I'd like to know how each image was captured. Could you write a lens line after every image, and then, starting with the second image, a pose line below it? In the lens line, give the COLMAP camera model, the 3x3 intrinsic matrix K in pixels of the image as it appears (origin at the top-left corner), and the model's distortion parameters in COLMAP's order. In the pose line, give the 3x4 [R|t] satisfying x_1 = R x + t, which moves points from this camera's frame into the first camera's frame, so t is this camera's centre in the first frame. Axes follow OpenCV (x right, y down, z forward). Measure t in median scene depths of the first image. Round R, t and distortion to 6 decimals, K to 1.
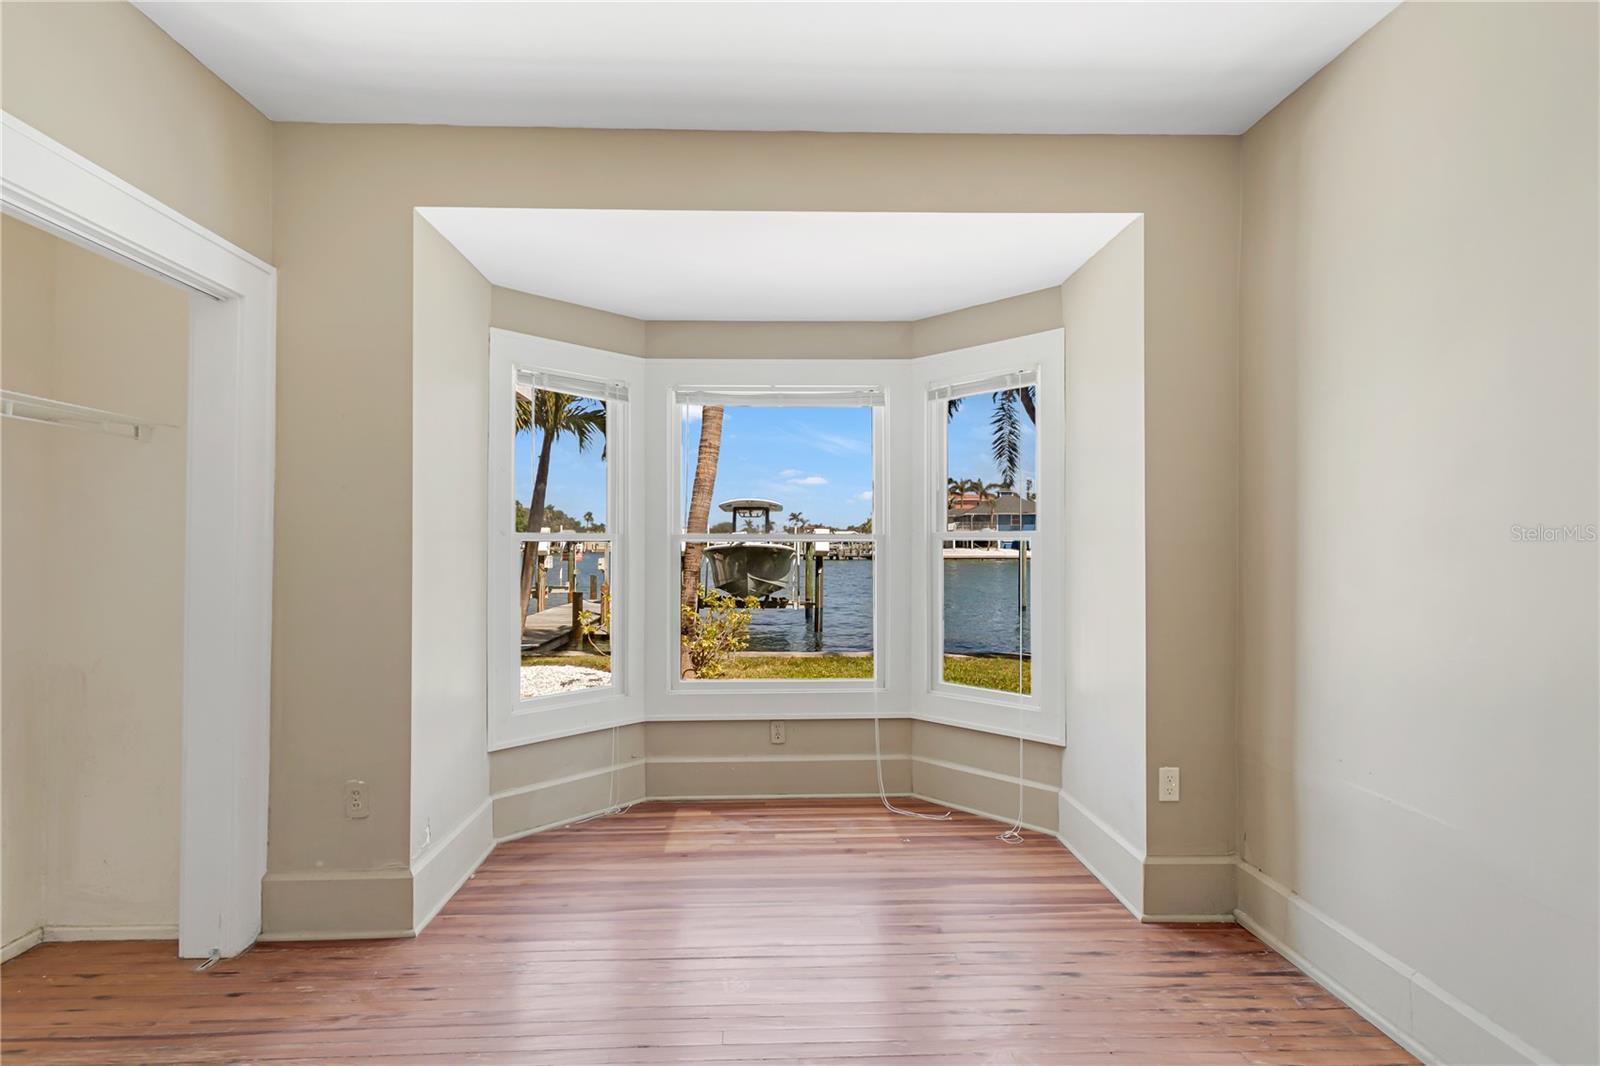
lens RADIAL K [[778.0, 0, 785.2], [0, 778.0, 535.8], [0, 0, 1]] dist [0.000834, 0.000357]
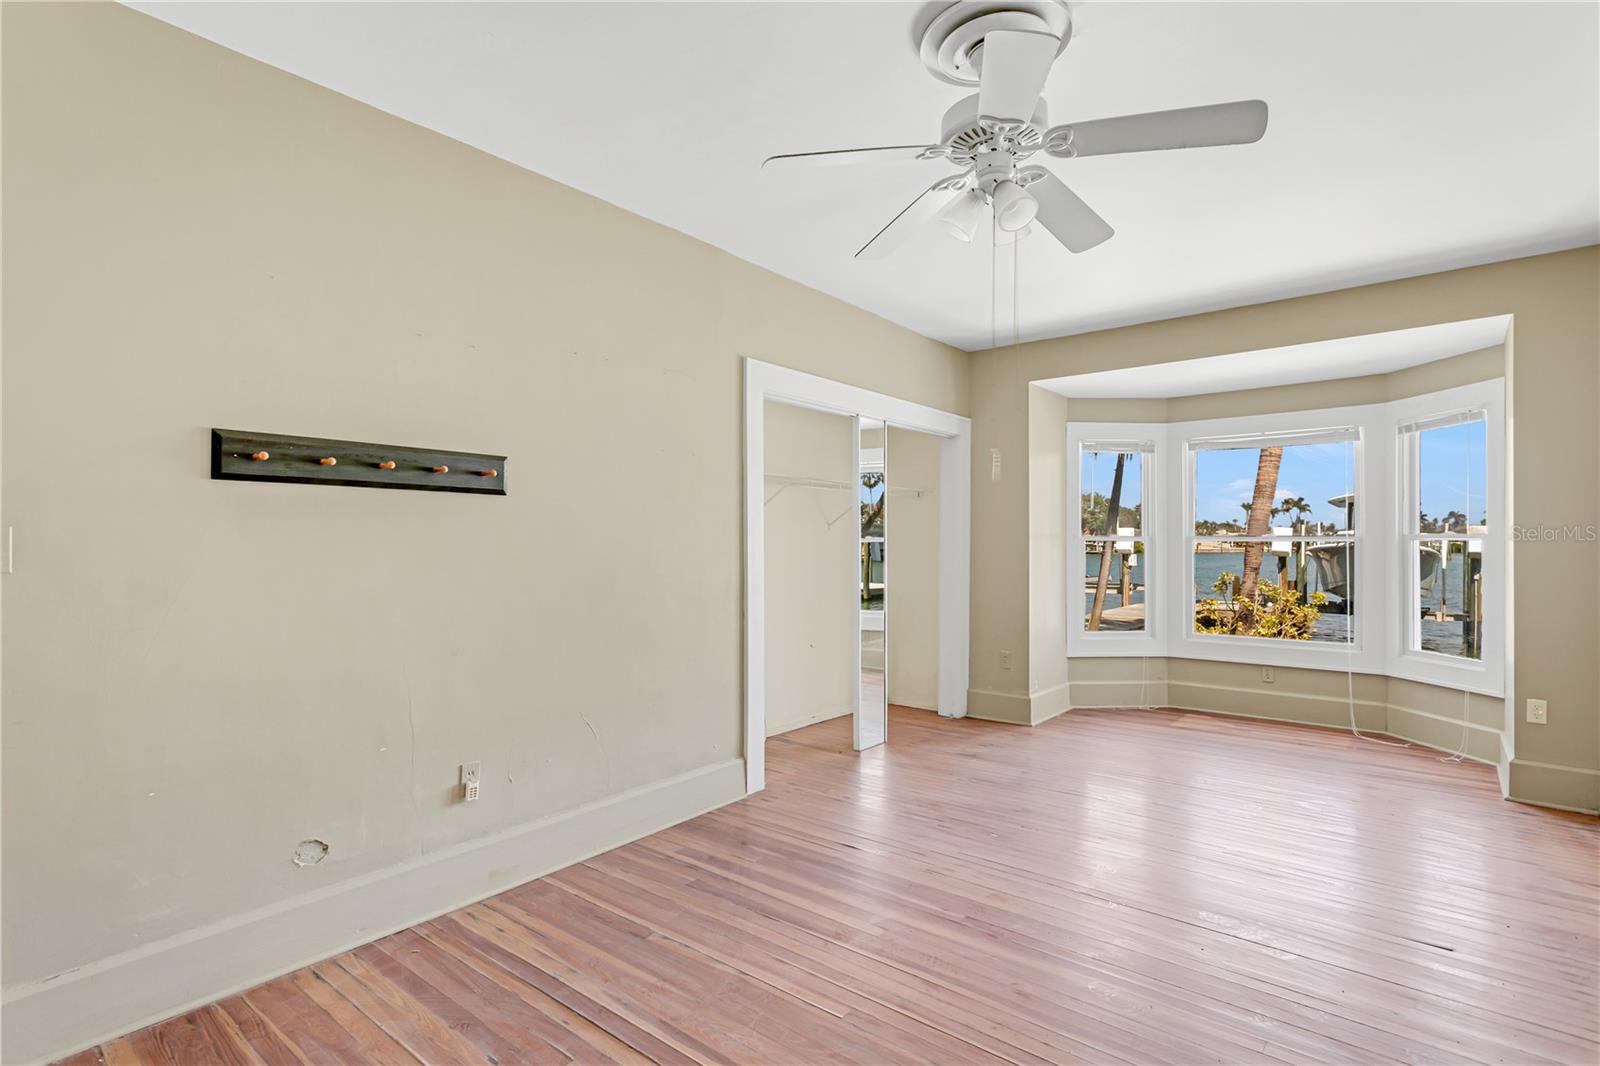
lens RADIAL K [[770.8, 0, 791.7], [0, 770.8, 537.4], [0, 0, 1]] dist [0.004590, 0.000796]
pose [[0.751876, -0.002656, -0.659299, 0.273775], [0.004843, 0.999987, 0.001495, -0.006378], [0.659286, -0.004317, 0.751879, -0.658546]]
